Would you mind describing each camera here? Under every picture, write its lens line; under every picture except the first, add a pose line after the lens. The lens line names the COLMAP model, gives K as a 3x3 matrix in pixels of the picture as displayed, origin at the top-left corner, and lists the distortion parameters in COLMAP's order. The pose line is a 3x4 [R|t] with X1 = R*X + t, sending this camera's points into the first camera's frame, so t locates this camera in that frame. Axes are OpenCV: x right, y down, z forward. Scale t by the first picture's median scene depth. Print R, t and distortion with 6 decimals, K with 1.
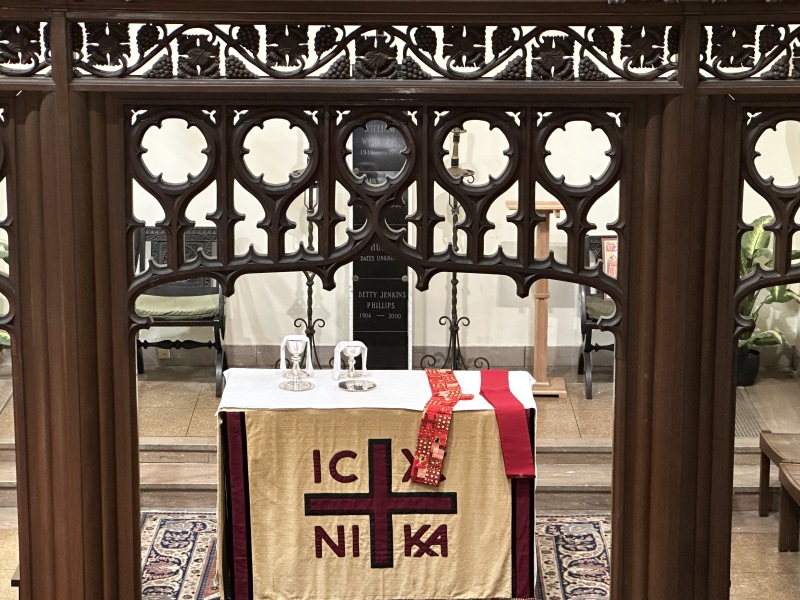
lens RADIAL K [[2238.9, 0, 400.0], [0, 2238.9, 300.0], [0, 0, 1]] dist [0.002462, 0.001053]
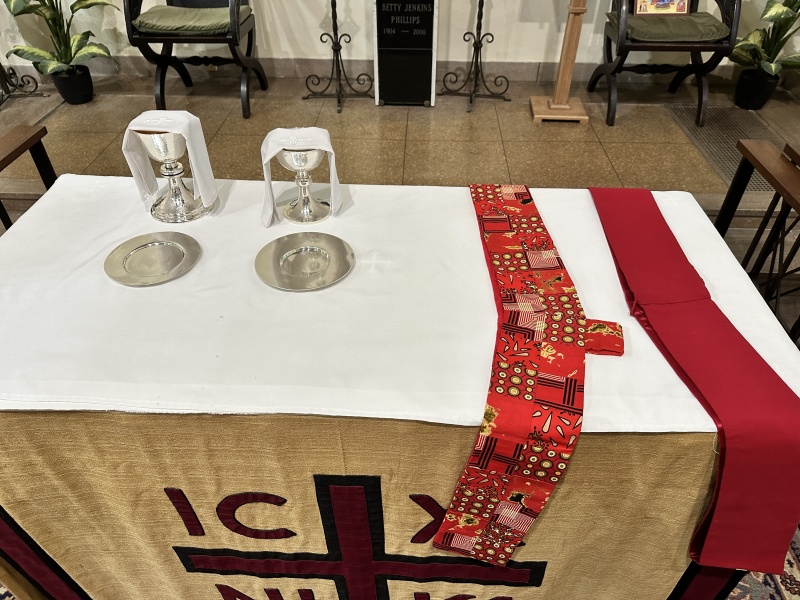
lens RADIAL K [[570.2, 0, 400.0], [0, 570.2, 300.0], [0, 0, 1]] dist [0.000196, -0.004508]
pose [[0.998996, 0.026252, -0.036294, 0.001269], [-0.006986, 0.891654, 0.452664, -0.001200], [0.044245, -0.451957, 0.890942, 0.724918]]
